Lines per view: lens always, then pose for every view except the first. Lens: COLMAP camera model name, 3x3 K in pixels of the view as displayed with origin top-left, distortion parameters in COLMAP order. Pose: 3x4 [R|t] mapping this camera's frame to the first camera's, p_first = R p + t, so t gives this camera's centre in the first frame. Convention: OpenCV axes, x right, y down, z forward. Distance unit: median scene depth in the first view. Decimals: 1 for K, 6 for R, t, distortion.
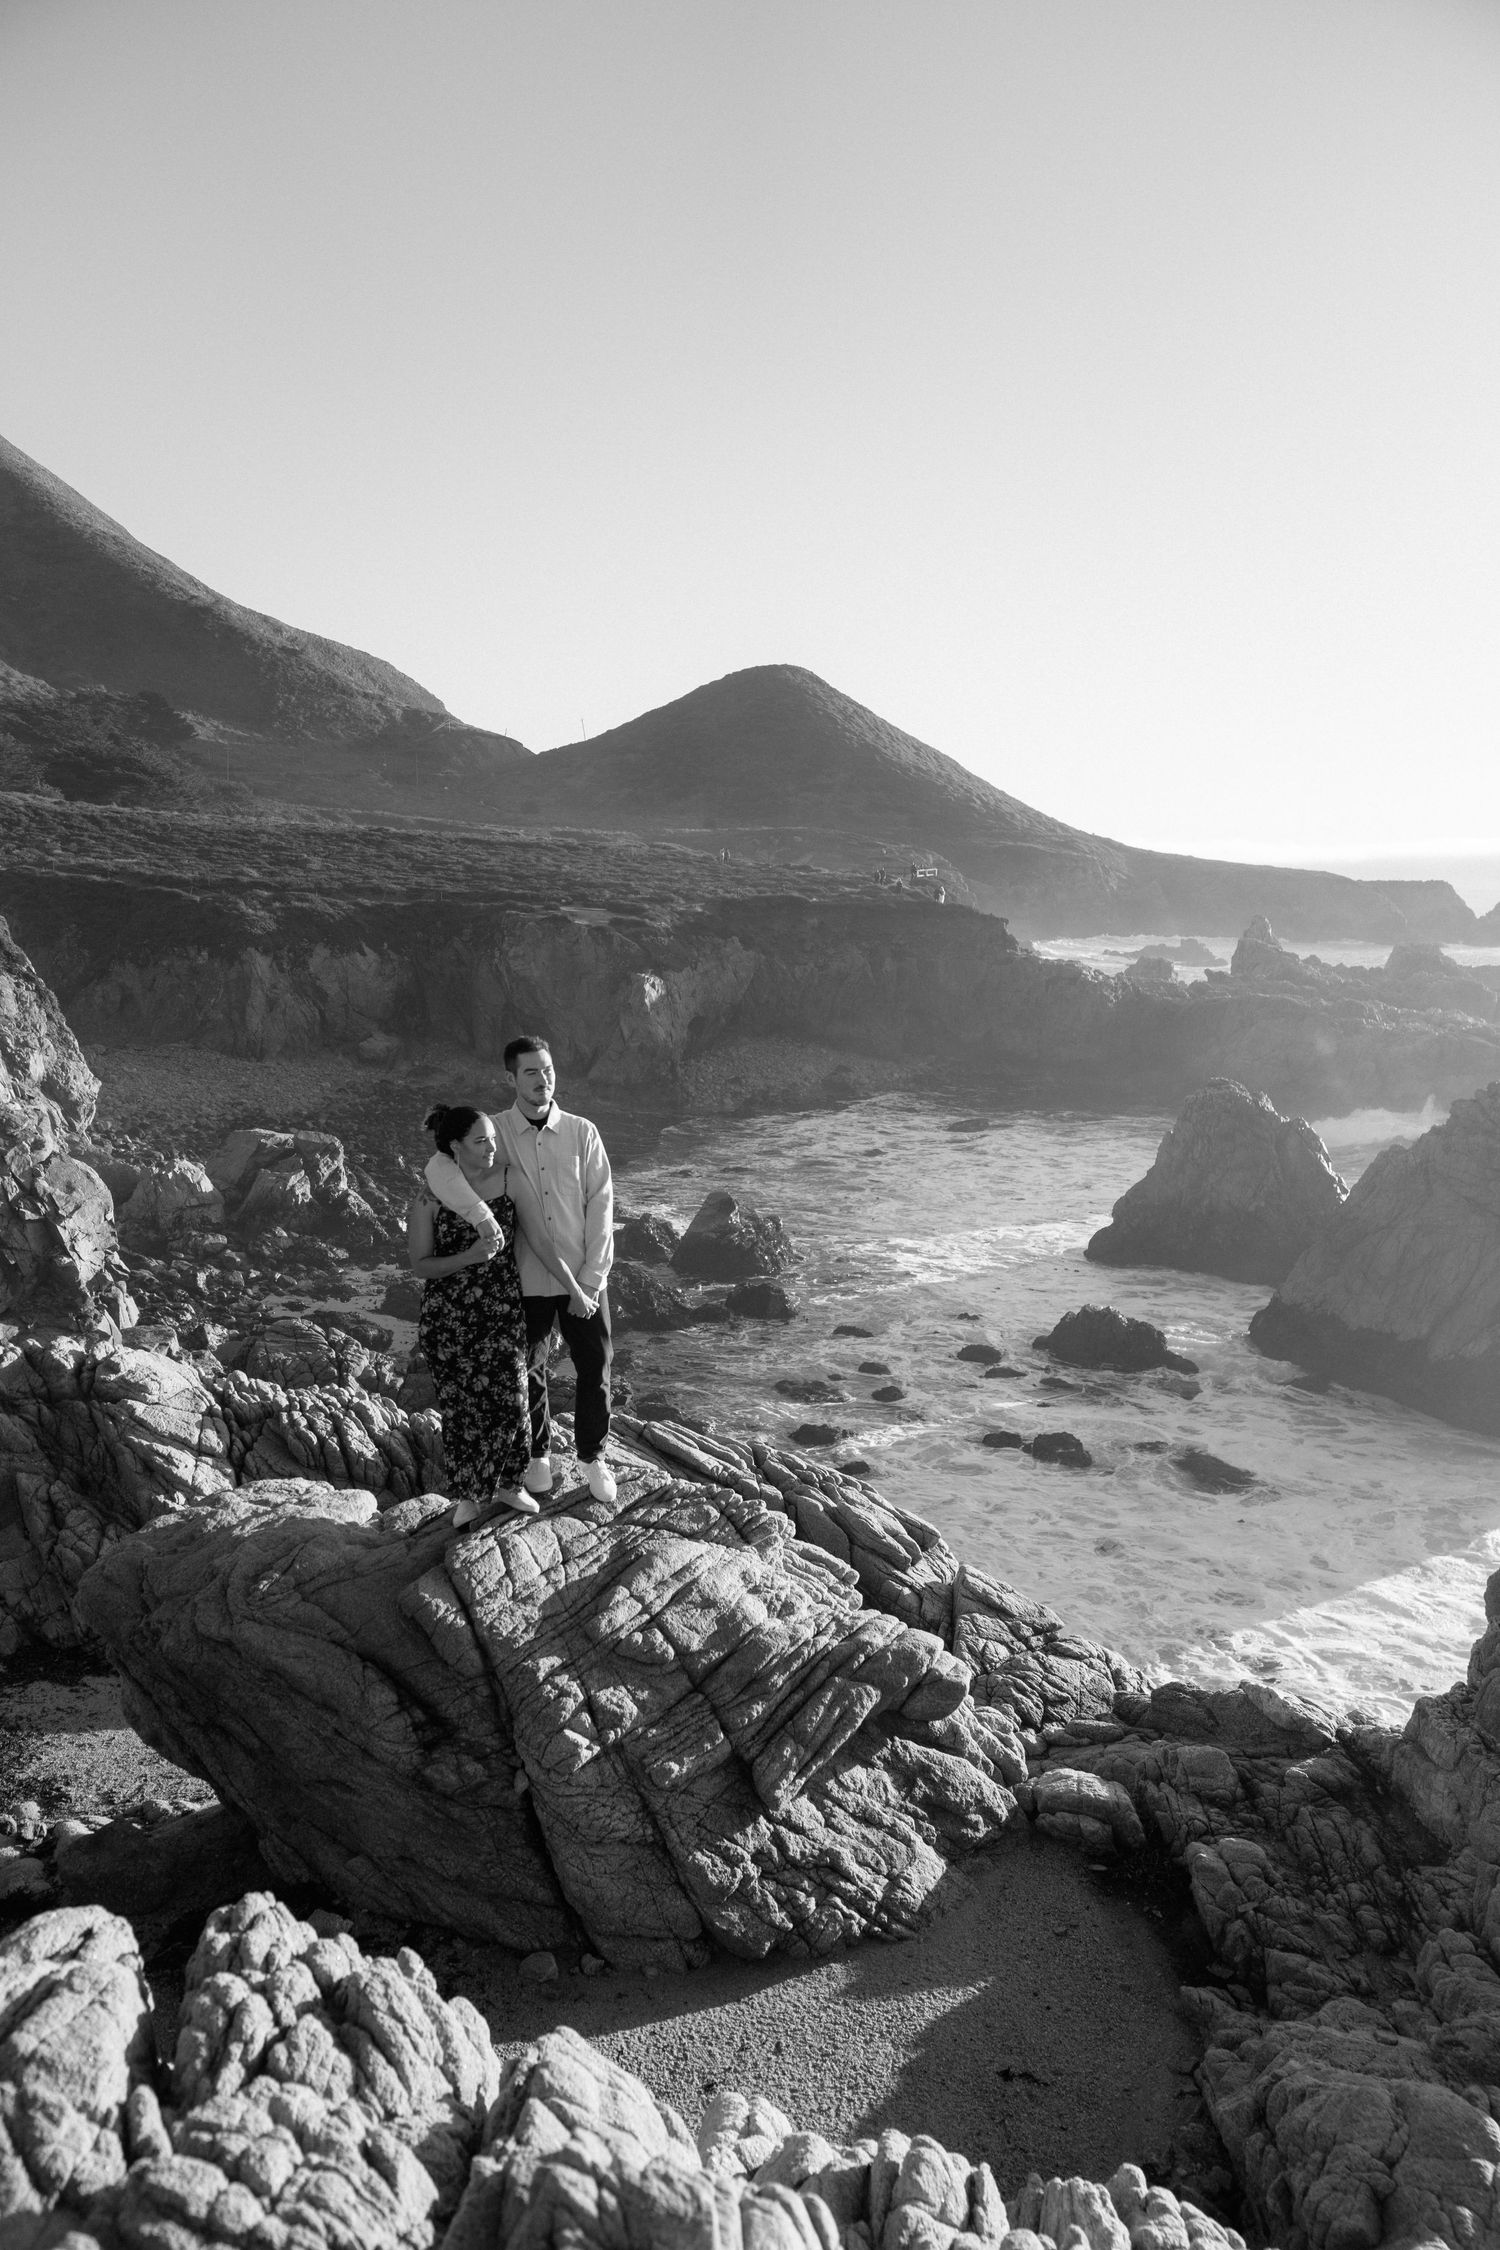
lens RADIAL K [[1727.0, 0, 746.2], [0, 1727.0, 1117.0], [0, 0, 1]] dist [-0.088477, 0.051508]
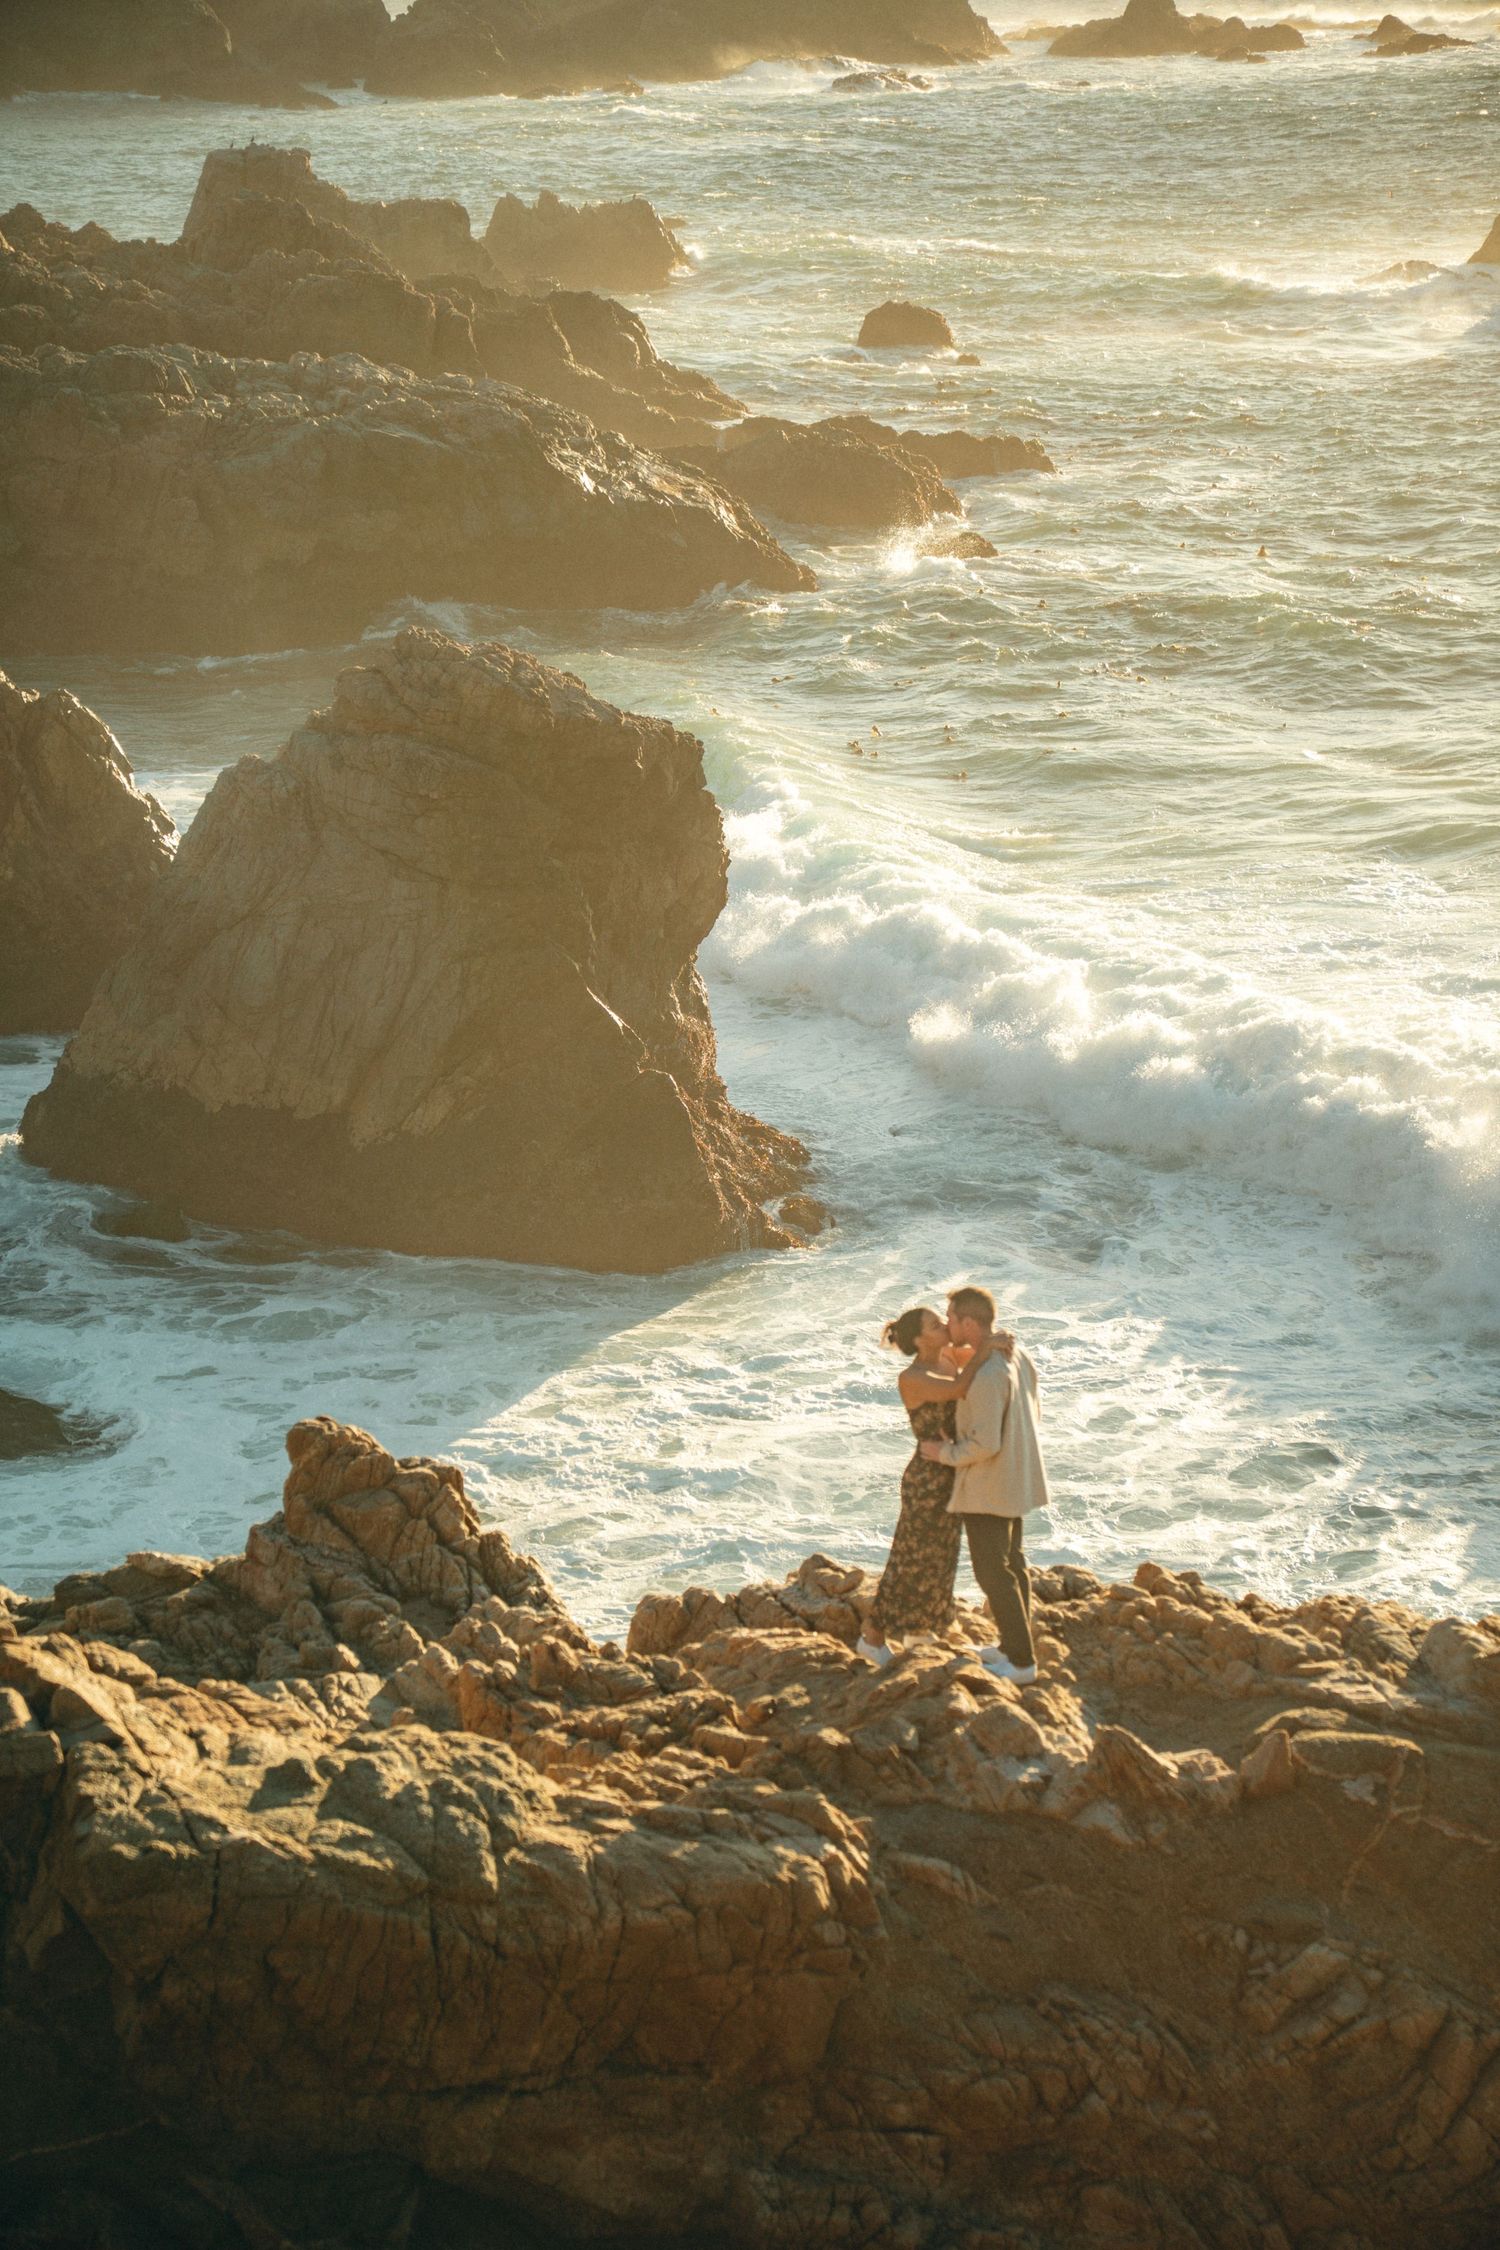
lens RADIAL K [[4306.3, 0, 739.3], [0, 4306.3, 1144.9], [0, 0, 1]] dist [0.423477, 0.000000]
pose [[0.887030, -0.155463, 0.434752, -0.101613], [0.096347, 0.983204, 0.155007, -0.065210], [-0.451548, -0.095609, 0.887110, -0.313234]]
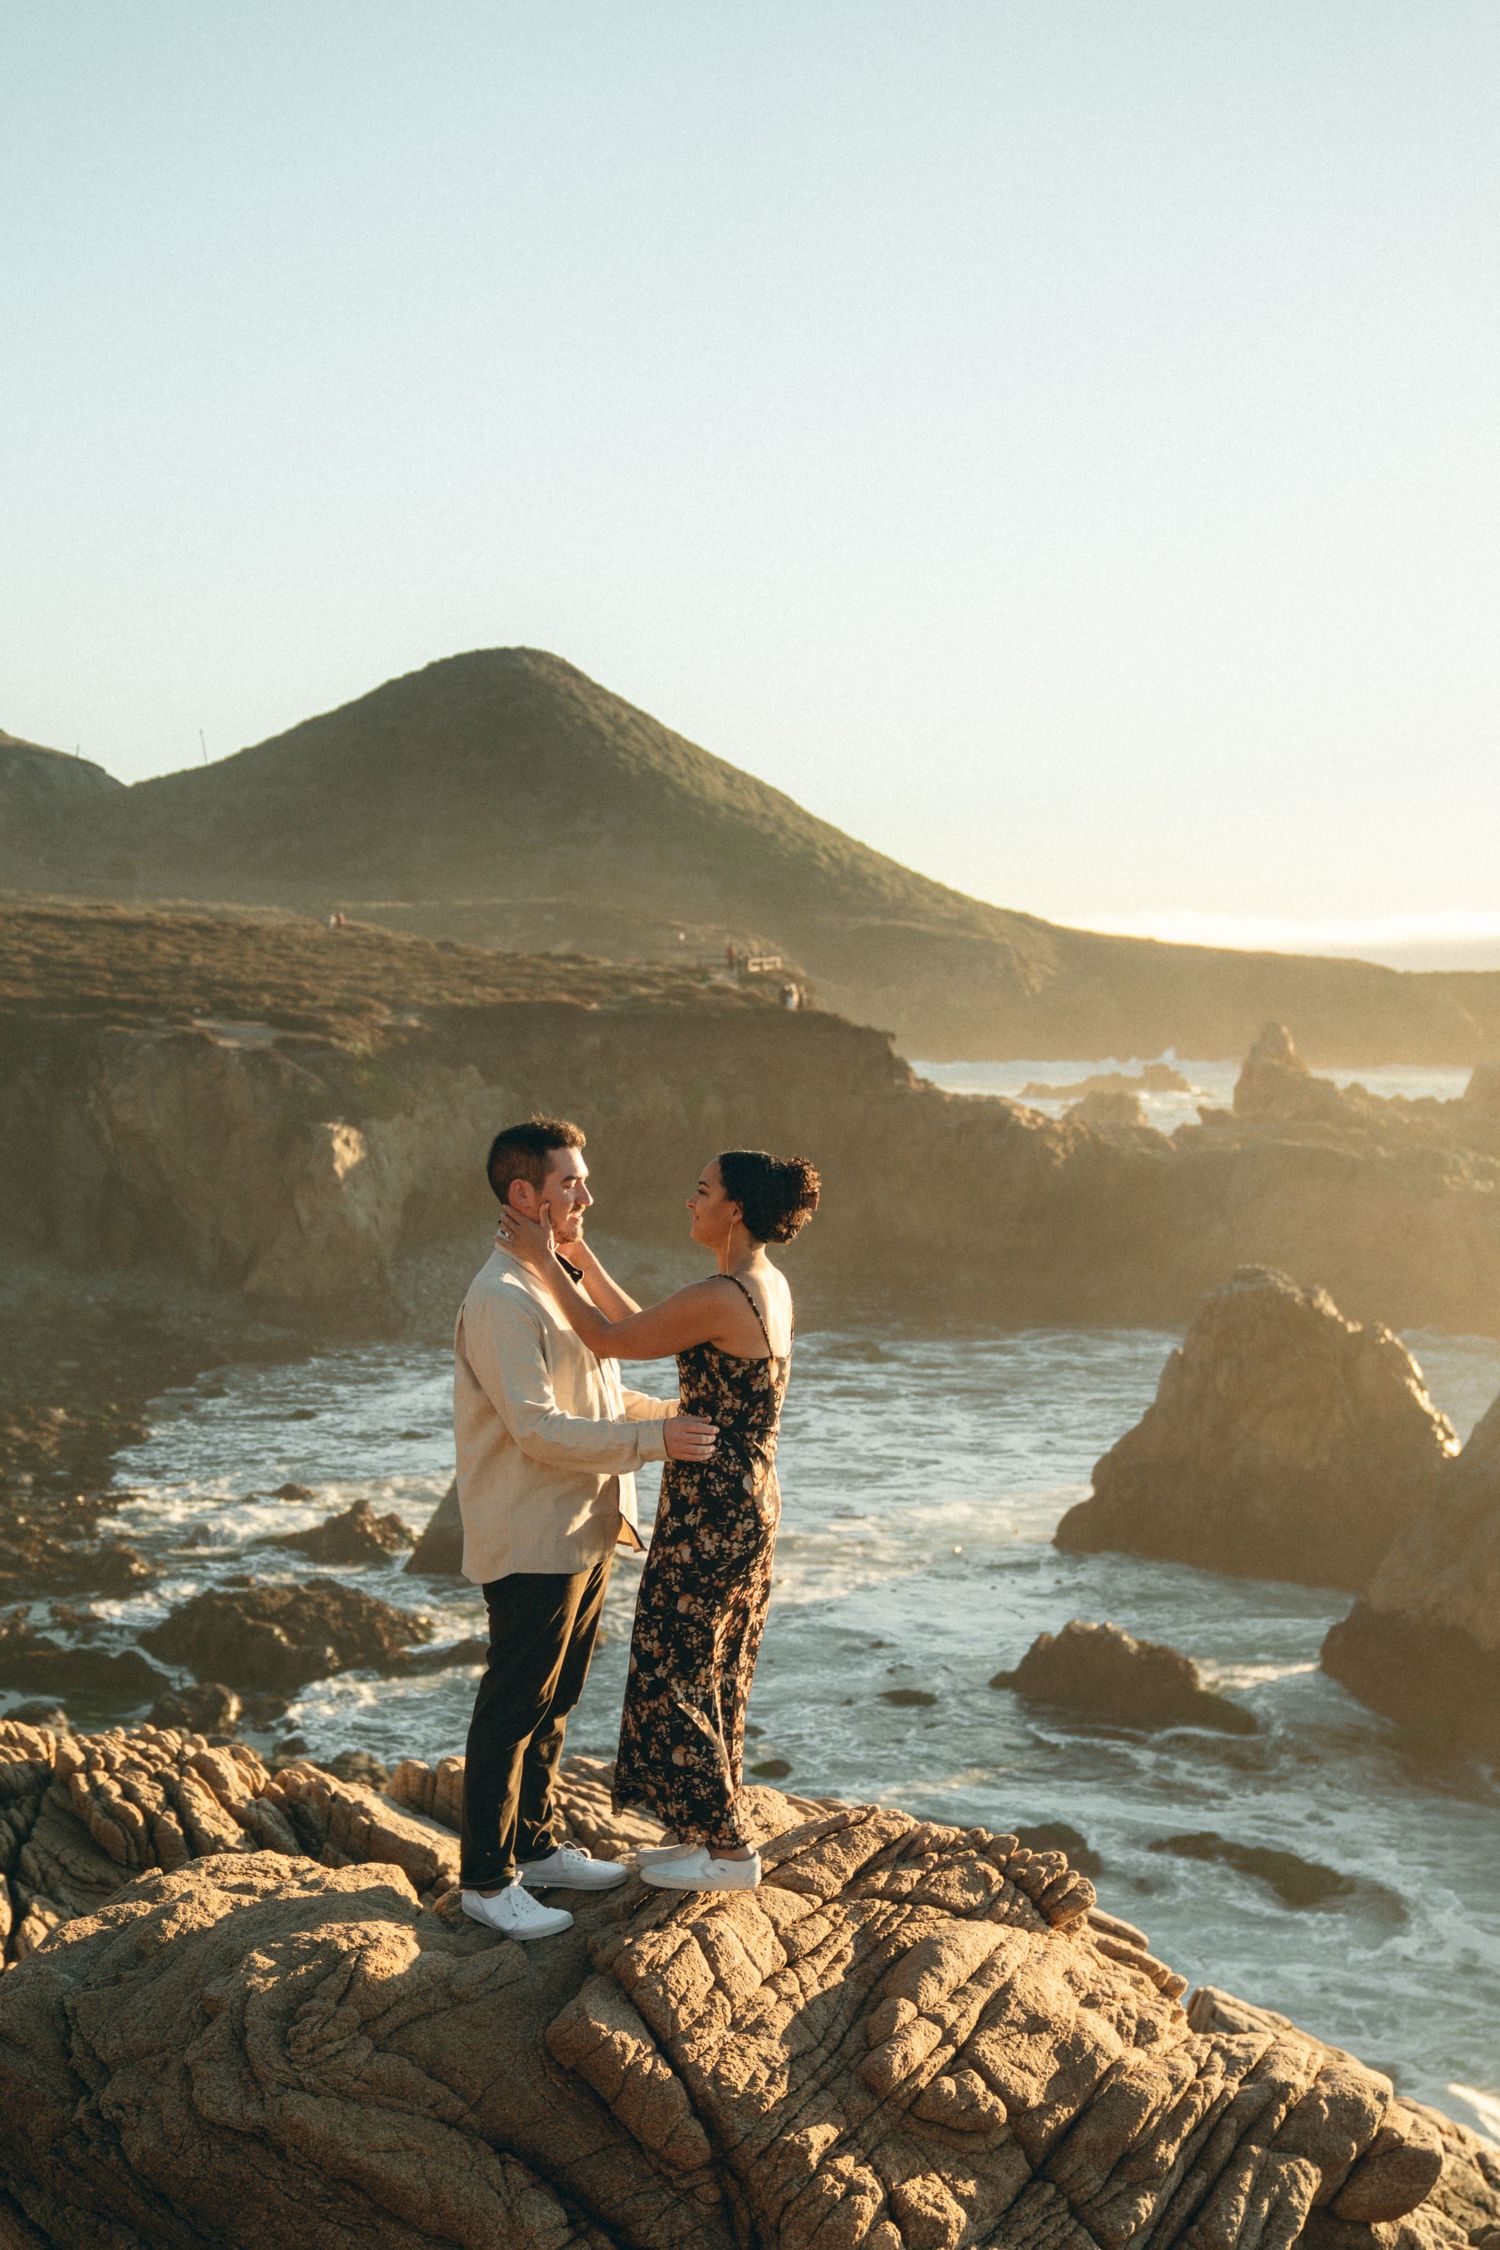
lens RADIAL K [[2698.2, 0, 762.2], [0, 2698.2, 1187.0], [0, 0, 1]] dist [0.019919, 0.000000]
pose [[0.993867, -0.016012, 0.109413, -0.025975], [0.022670, 0.997948, -0.059882, 0.006446], [-0.108230, 0.061995, 0.992191, 0.009841]]
